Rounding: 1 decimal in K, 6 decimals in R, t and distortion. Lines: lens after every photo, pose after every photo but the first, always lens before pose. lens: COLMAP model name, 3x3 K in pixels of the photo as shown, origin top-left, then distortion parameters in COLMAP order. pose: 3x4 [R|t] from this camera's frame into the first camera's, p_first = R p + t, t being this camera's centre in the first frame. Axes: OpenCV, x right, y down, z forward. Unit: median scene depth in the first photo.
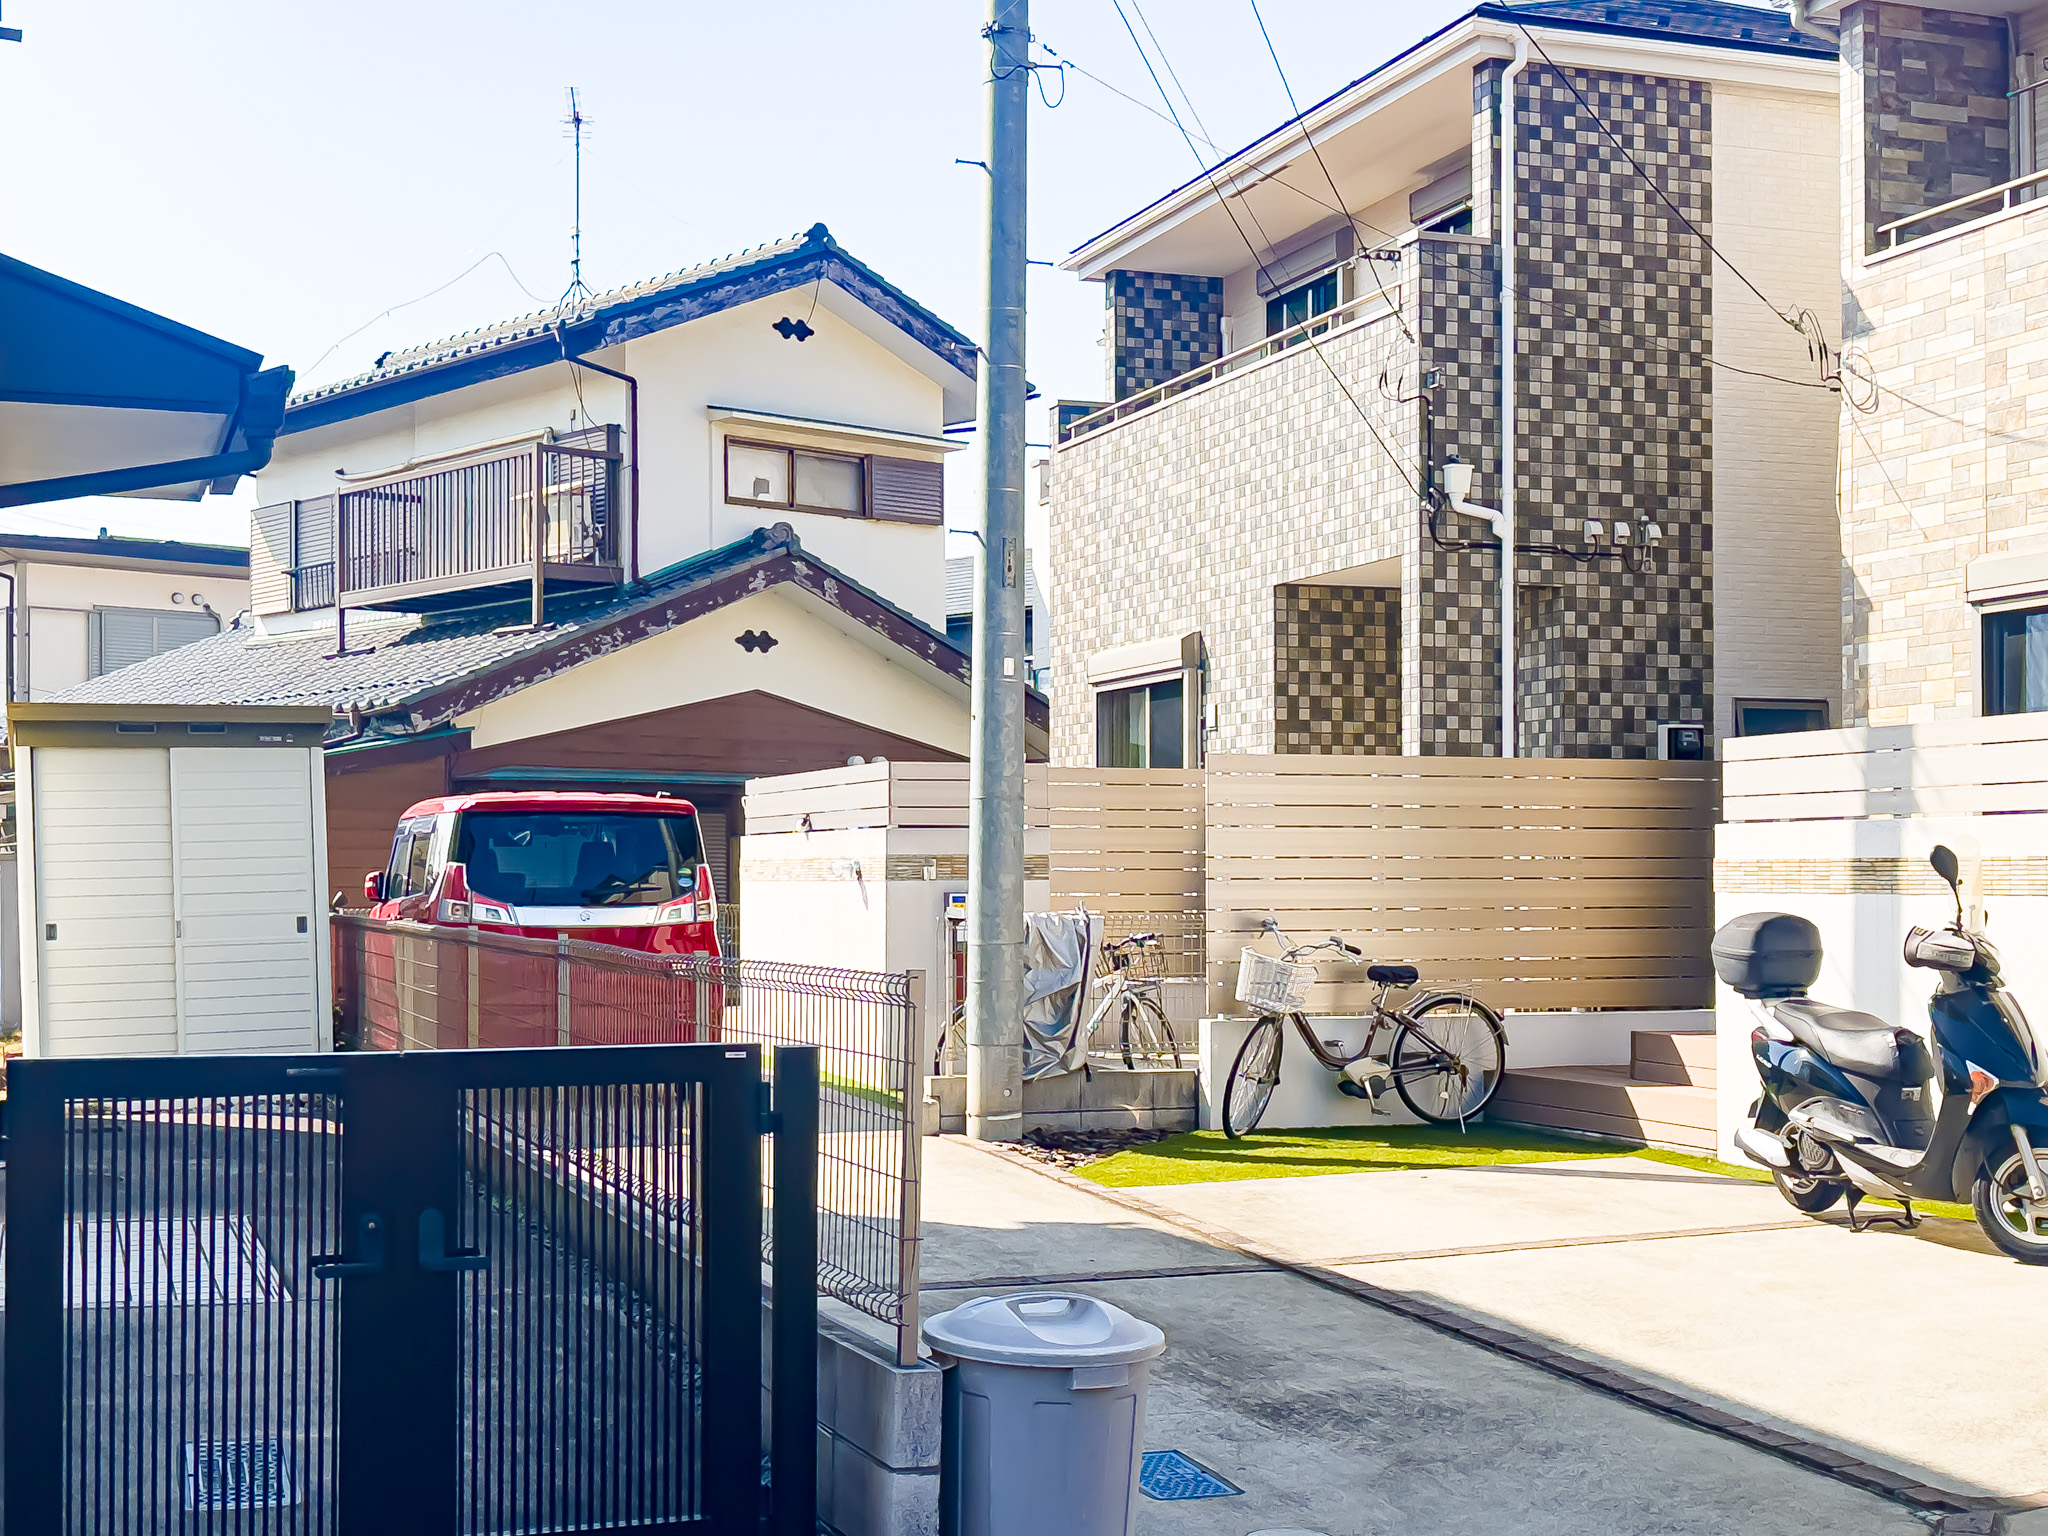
lens RADIAL K [[2903.6, 0, 1017.3], [0, 2903.6, 870.5], [0, 0, 1]] dist [0.056345, -0.016515]
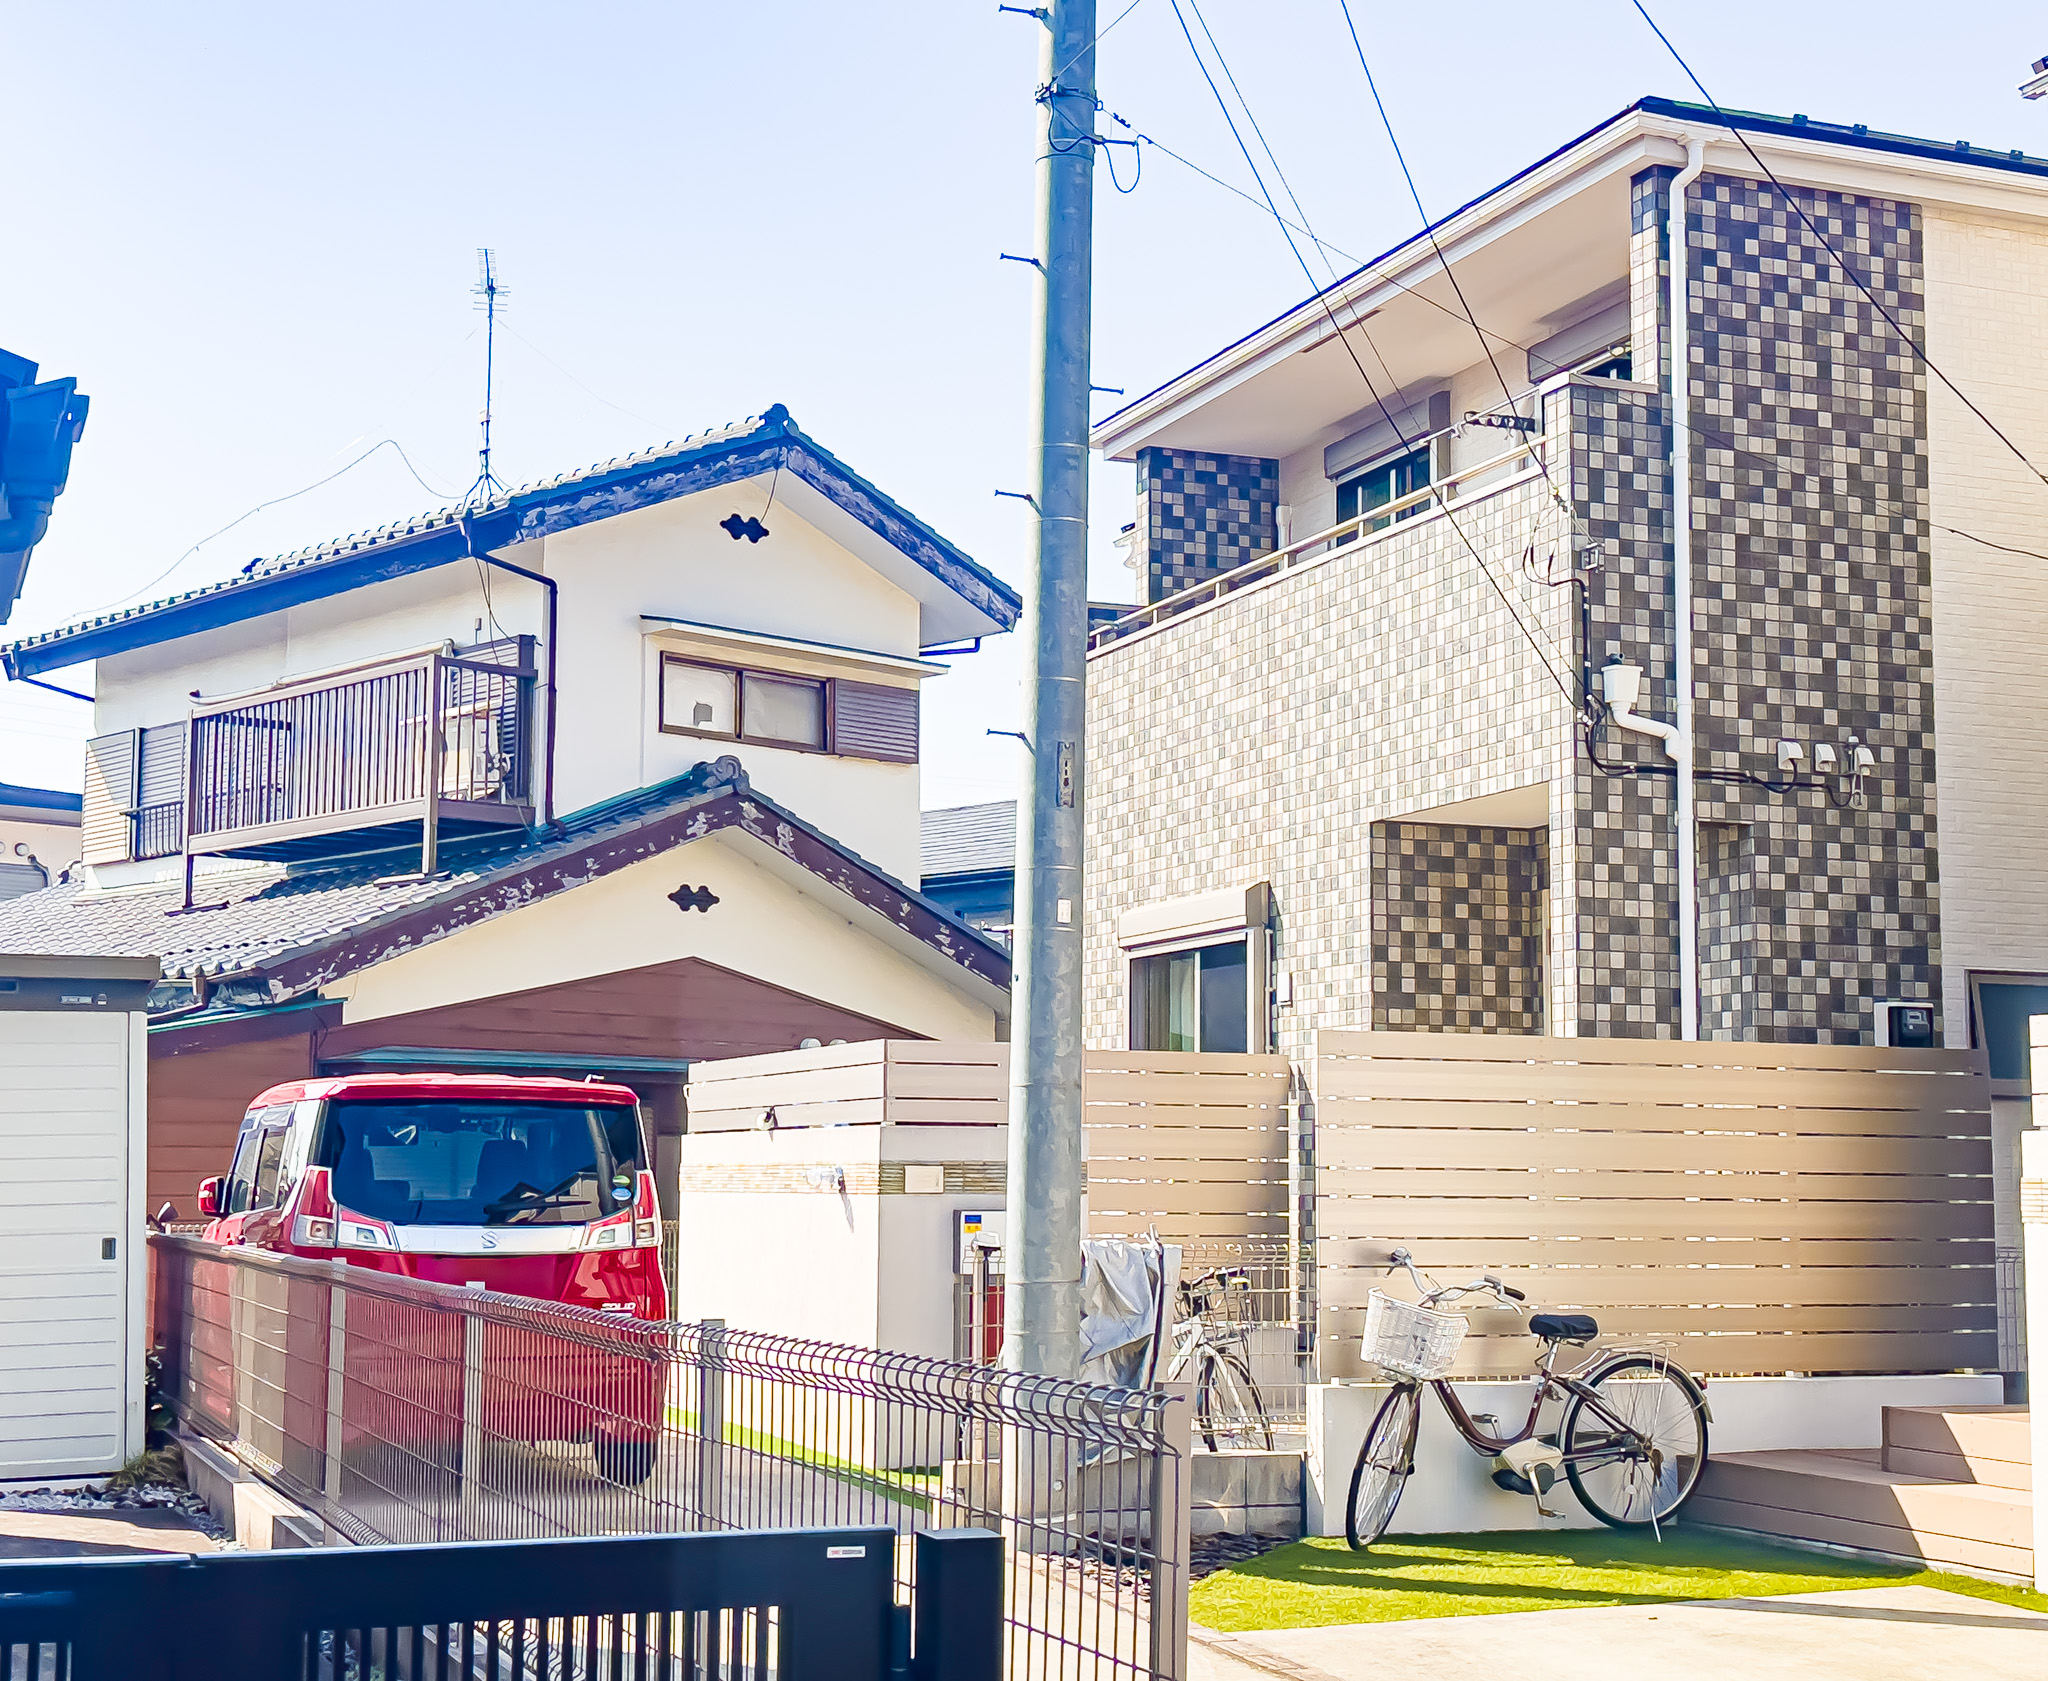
lens RADIAL K [[3073.2, 0, 993.4], [0, 3073.2, 865.3], [0, 0, 1]] dist [0.066977, -0.143098]
pose [[0.999677, 0.011252, 0.022773, -0.034710], [-0.008903, 0.994871, -0.100760, -0.001266], [-0.023790, 0.100525, 0.994650, 0.180108]]
